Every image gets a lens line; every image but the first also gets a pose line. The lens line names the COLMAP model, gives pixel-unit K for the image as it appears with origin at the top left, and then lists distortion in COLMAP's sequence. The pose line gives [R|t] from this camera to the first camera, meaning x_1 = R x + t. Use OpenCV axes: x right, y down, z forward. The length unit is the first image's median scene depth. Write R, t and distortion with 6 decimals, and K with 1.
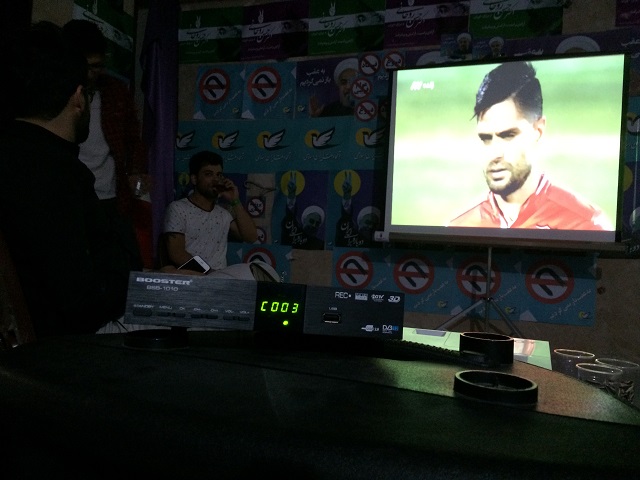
lens RADIAL K [[546.2, 0, 321.0], [0, 546.2, 237.6], [0, 0, 1]] dist [0.093690, -0.145495]
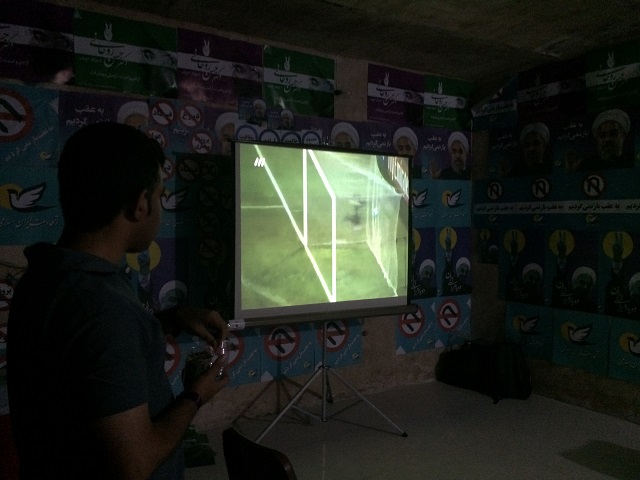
lens RADIAL K [[546.2, 0, 321.0], [0, 546.2, 237.6], [0, 0, 1]] dist [0.093690, -0.145495]
pose [[0.609565, -0.070027, 0.789637, -0.440119], [0.013902, 0.996882, 0.077675, -0.185525], [-0.792614, -0.036371, 0.608638, 0.285541]]
